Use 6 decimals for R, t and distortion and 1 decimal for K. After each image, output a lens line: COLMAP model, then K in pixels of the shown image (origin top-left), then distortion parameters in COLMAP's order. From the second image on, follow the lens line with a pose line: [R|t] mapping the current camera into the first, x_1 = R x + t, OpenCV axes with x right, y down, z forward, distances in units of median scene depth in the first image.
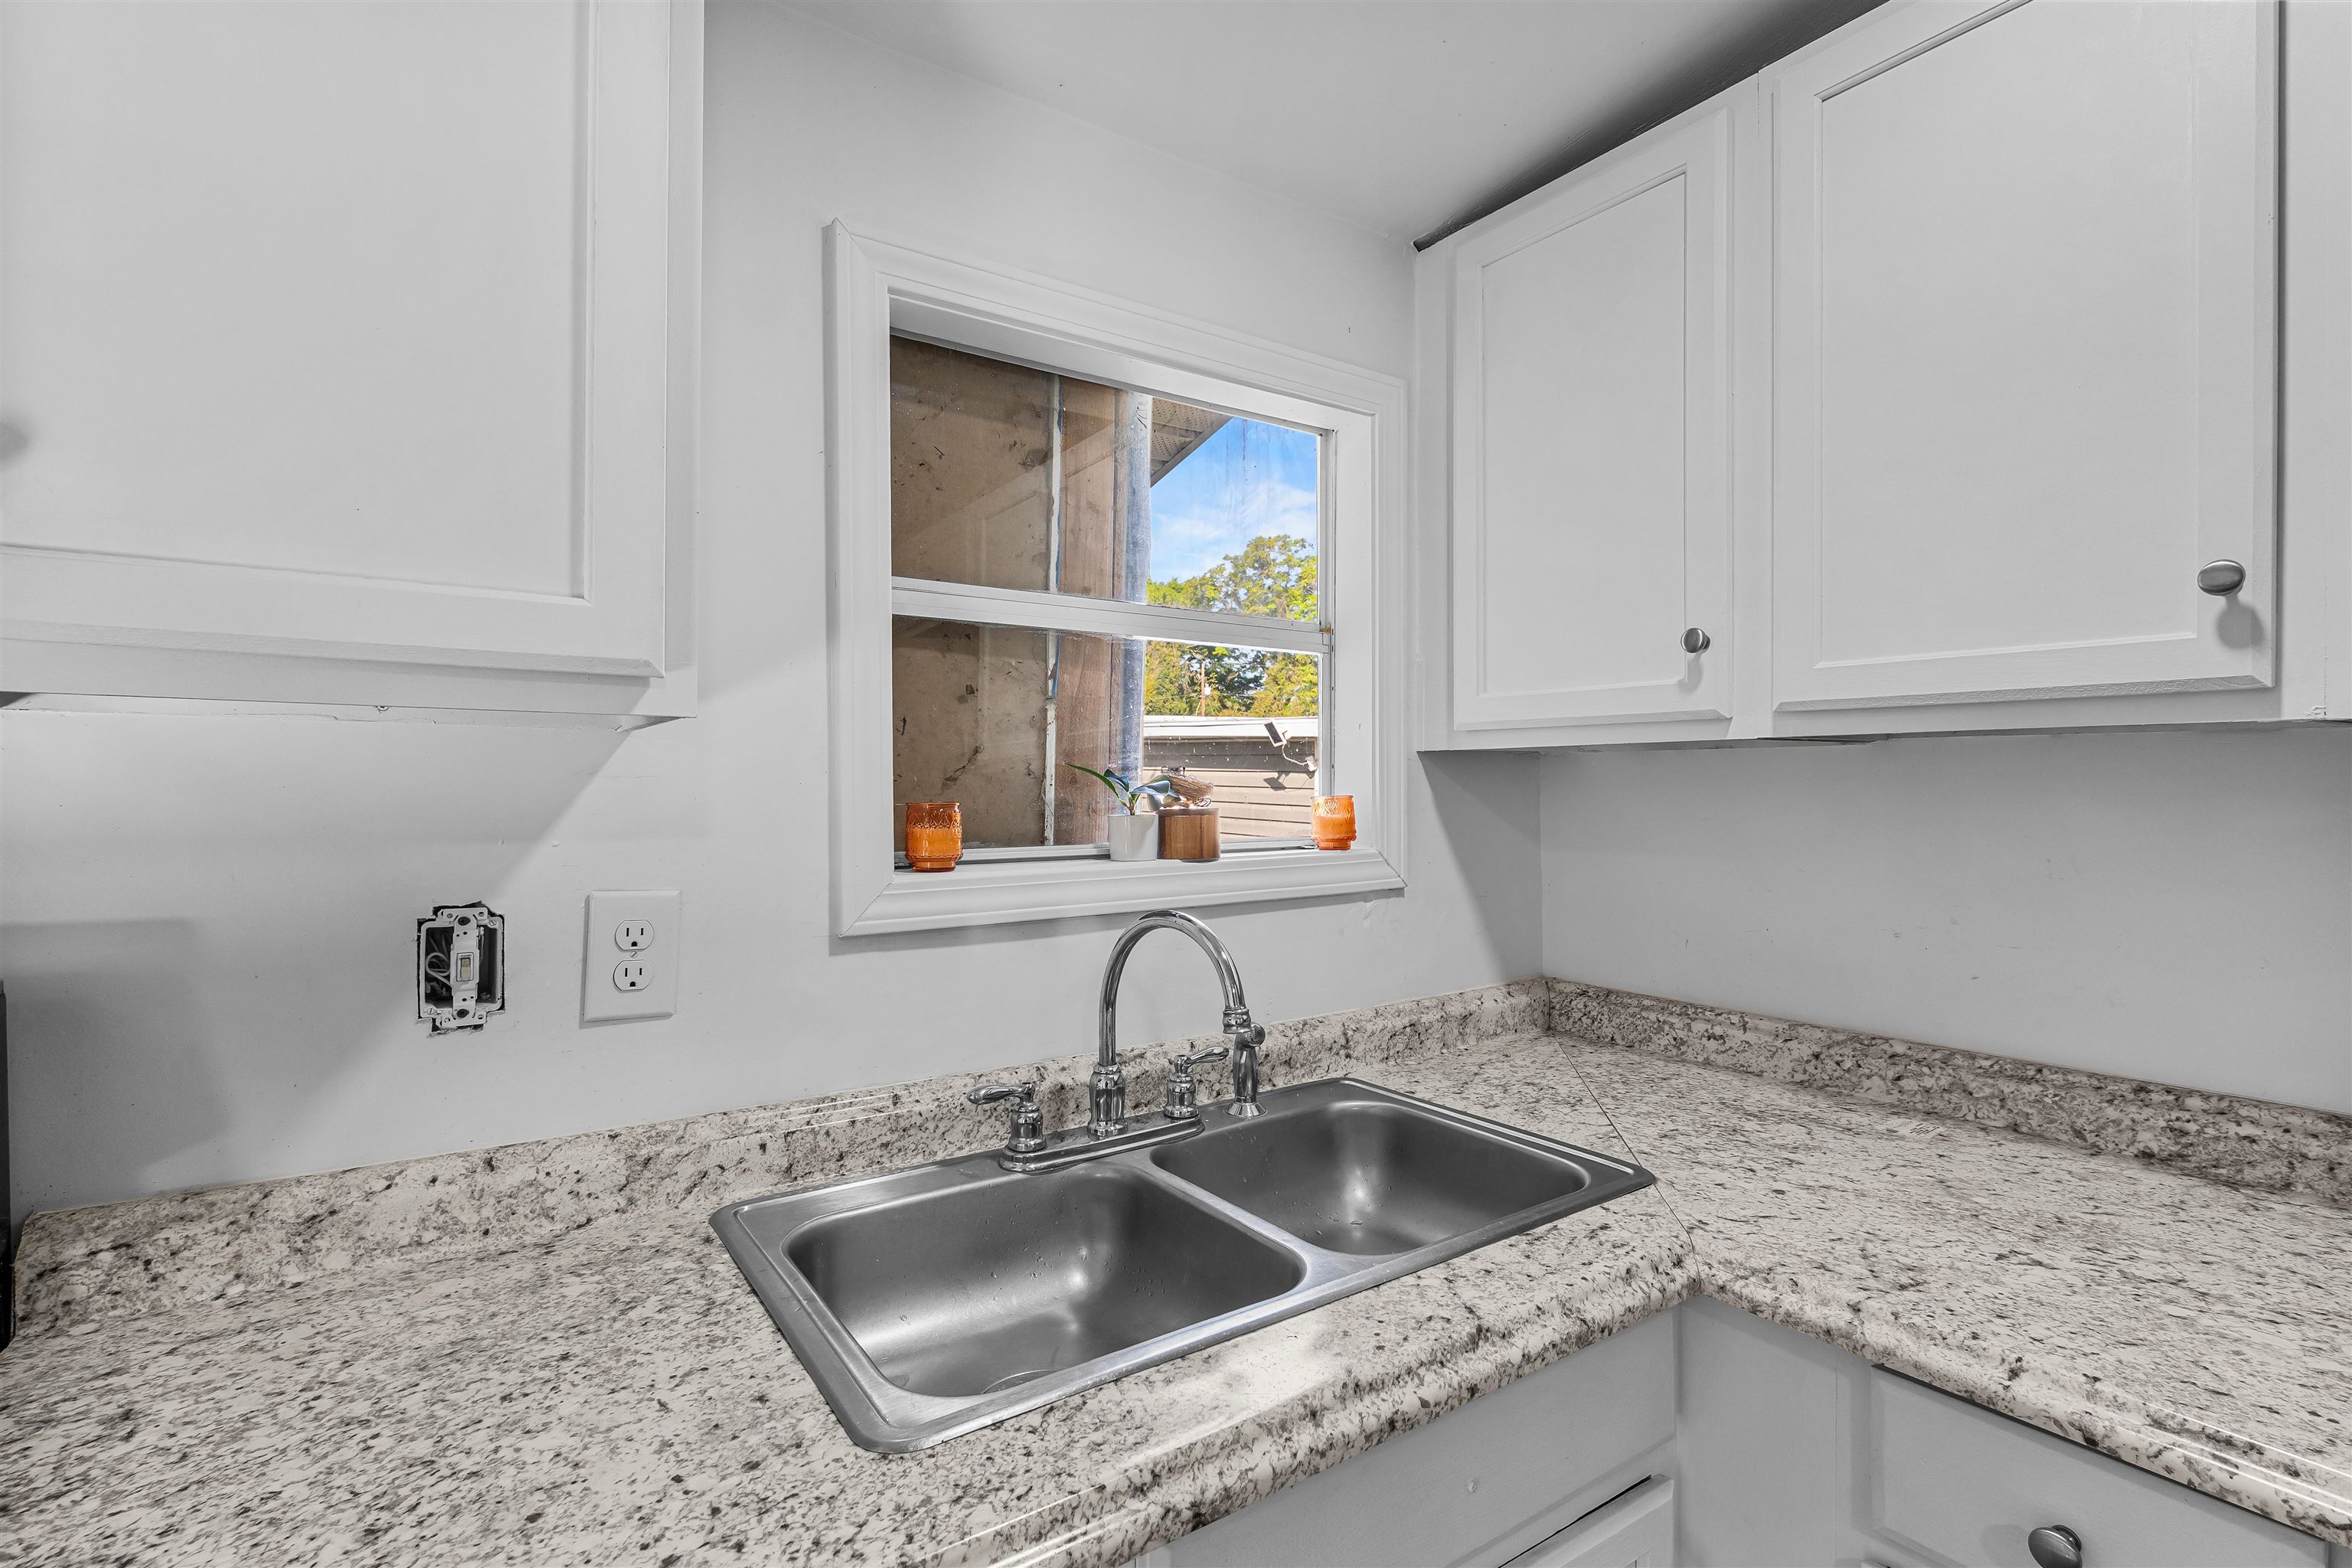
lens RADIAL K [[1086.2, 0, 1178.4], [0, 1086.2, 791.5], [0, 0, 1]] dist [-0.004196, -0.000596]
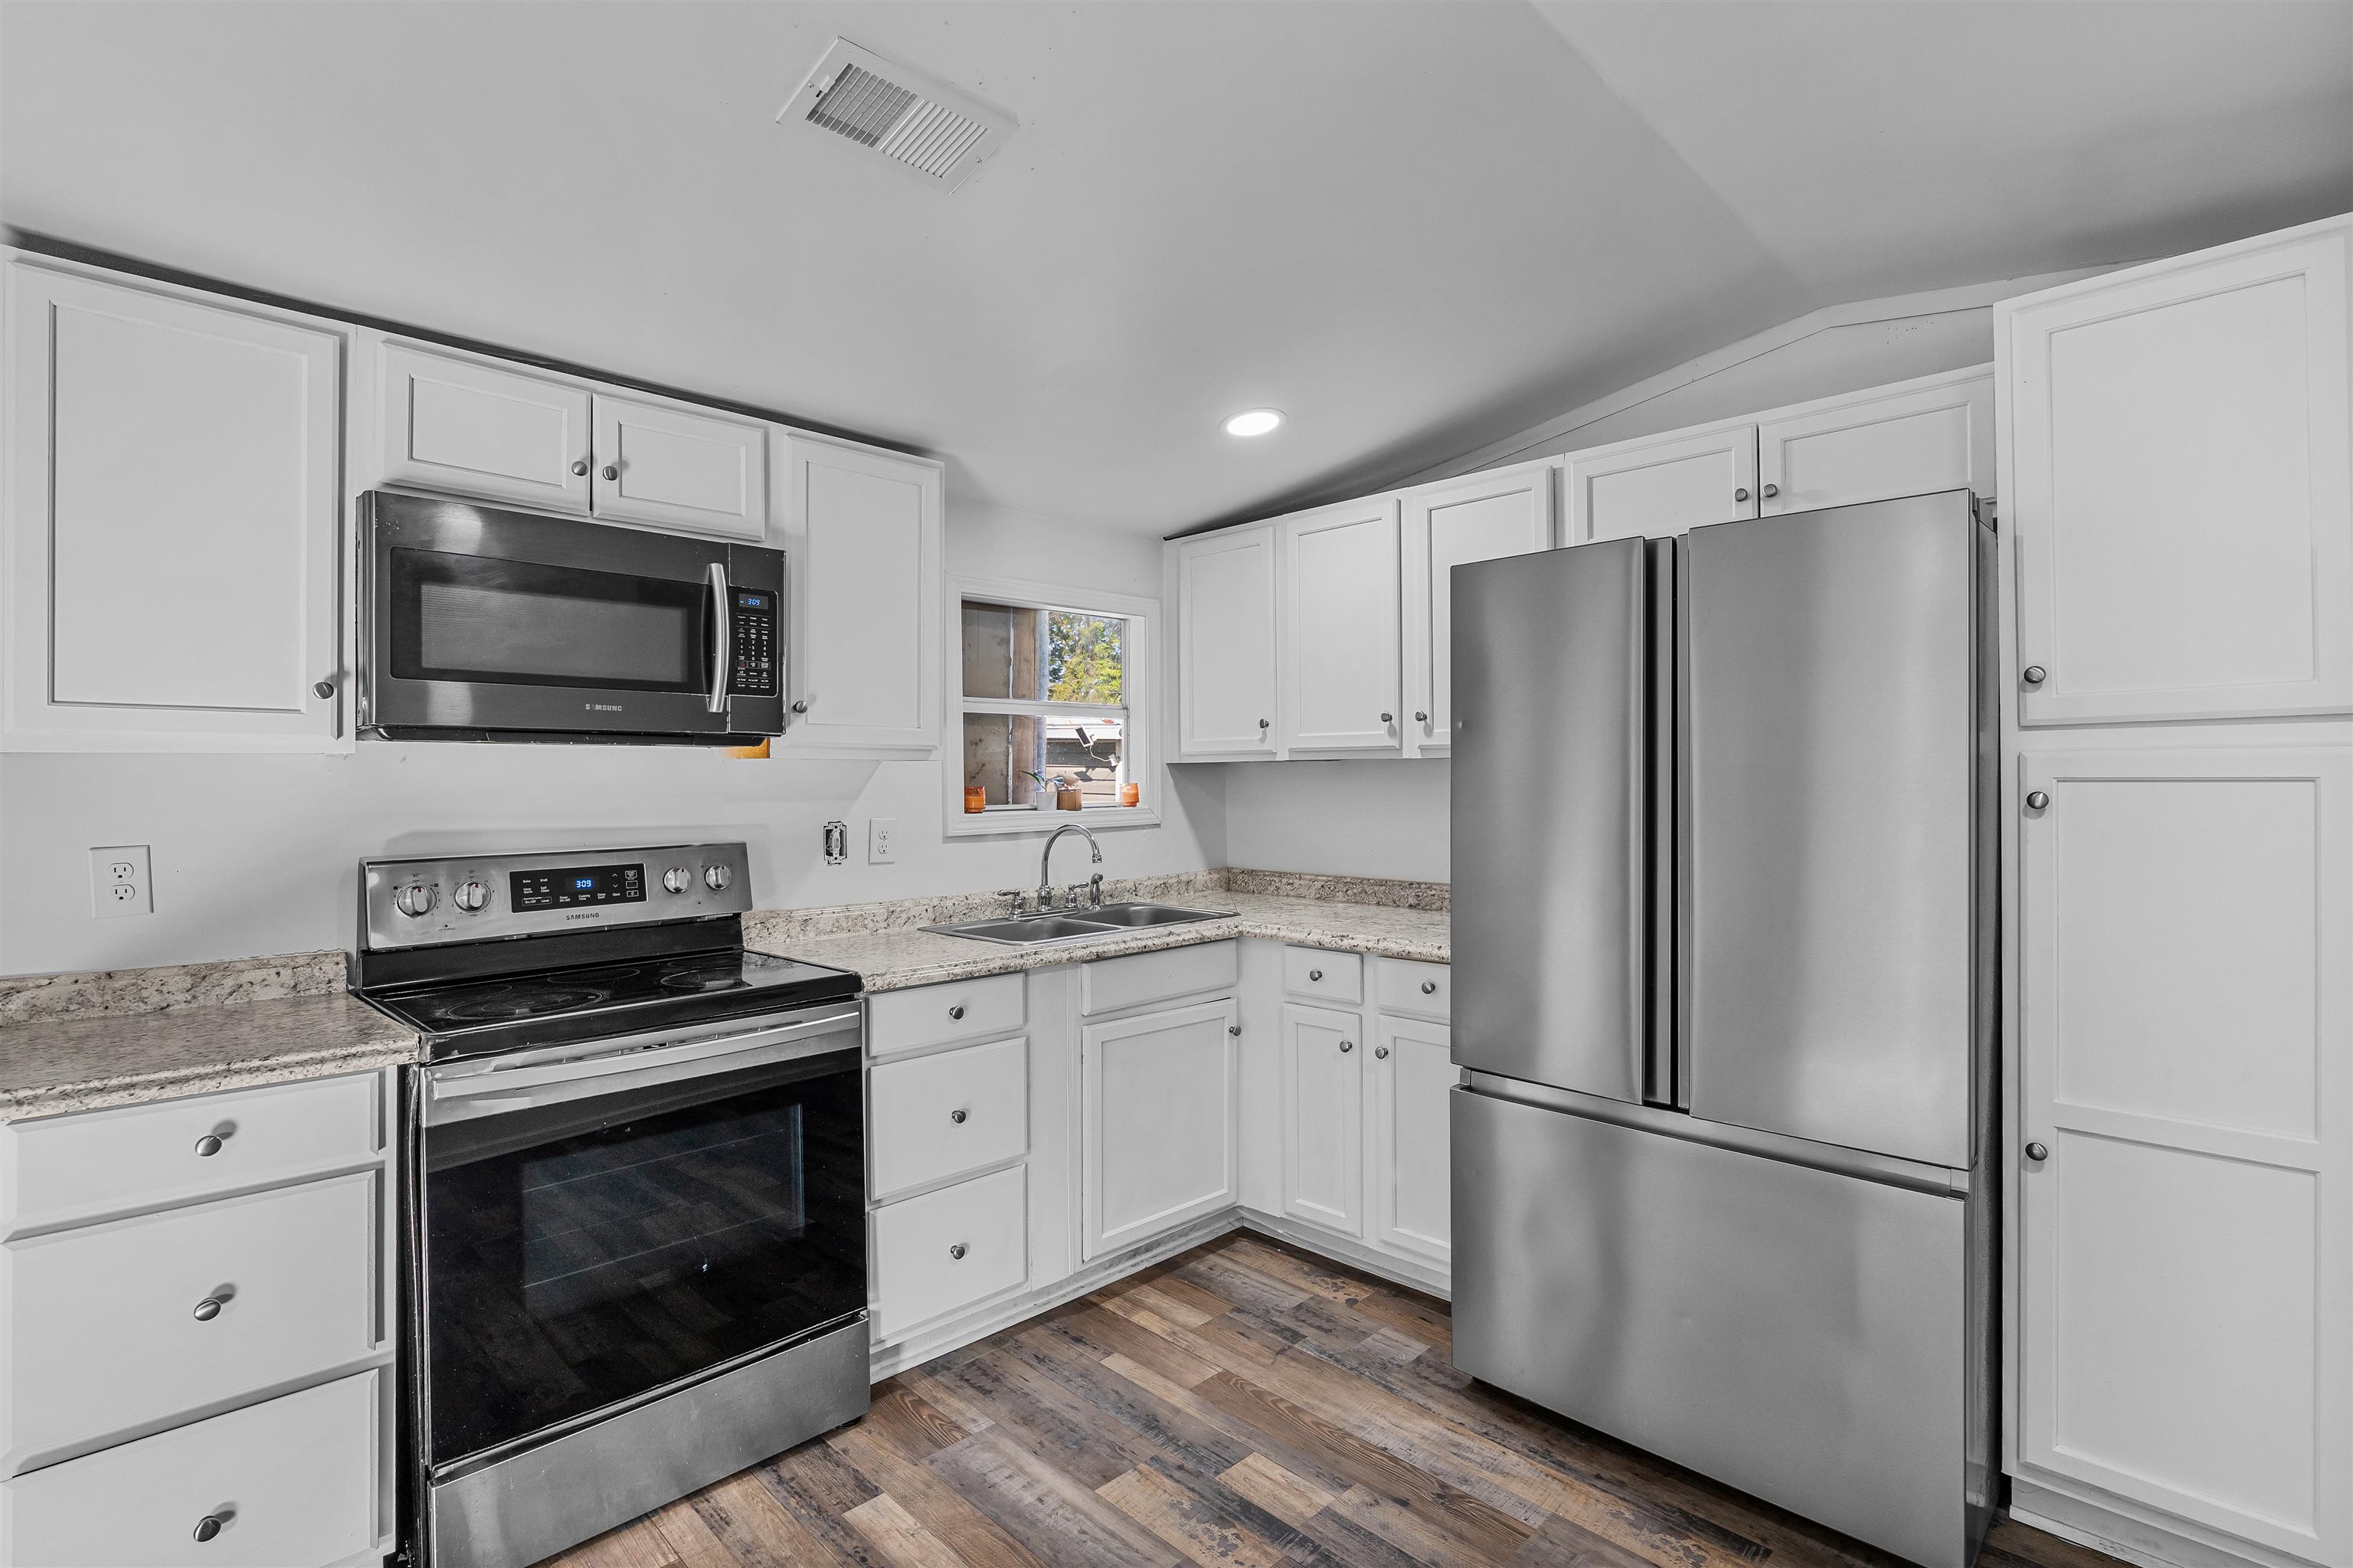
lens RADIAL K [[1086.7, 0, 1182.2], [0, 1086.7, 779.8], [0, 0, 1]] dist [-0.004196, -0.000596]
pose [[0.982297, -0.006472, 0.187218, -0.195541], [0.007081, 0.999972, -0.002585, 0.003311], [-0.187196, 0.003865, 0.982315, -1.407460]]
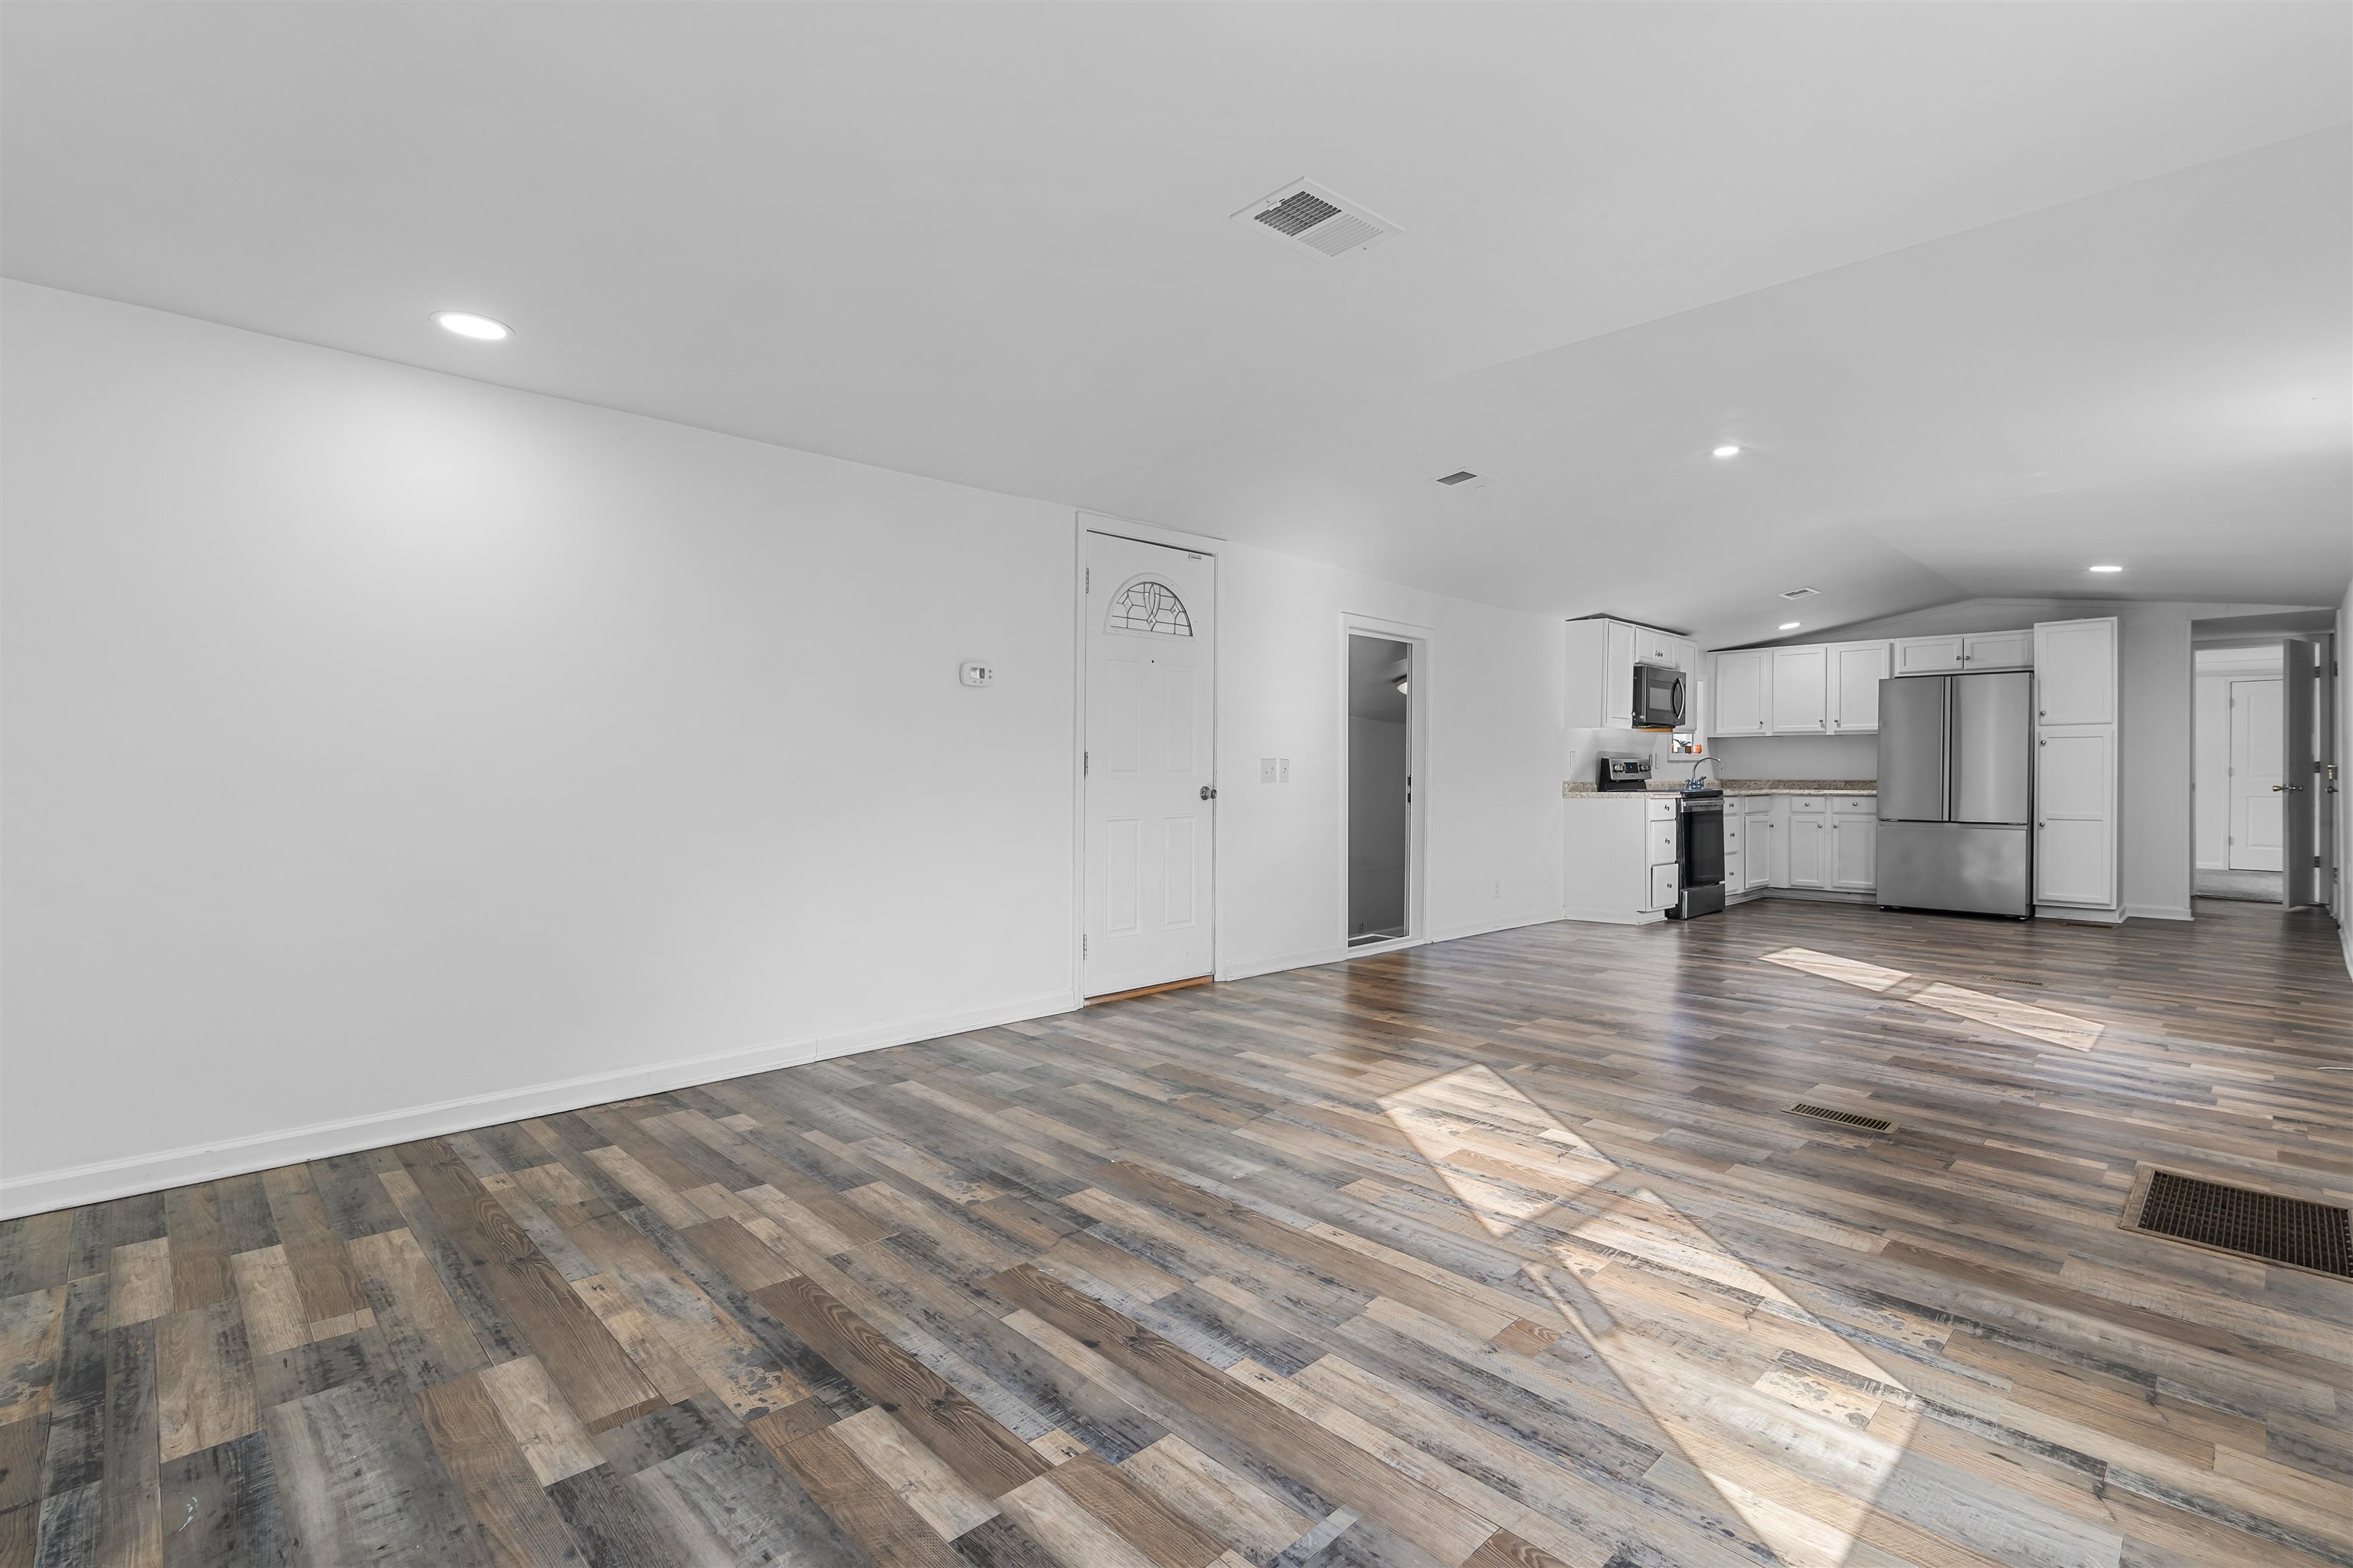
lens RADIAL K [[1086.7, 0, 1152.6], [0, 1086.7, 779.6], [0, 0, 1]] dist [-0.004196, -0.000596]
pose [[0.987296, -0.007484, 0.158717, -4.275444], [0.006438, 0.999954, 0.007101, 0.151641], [-0.158763, -0.005989, 0.987299, -5.029839]]
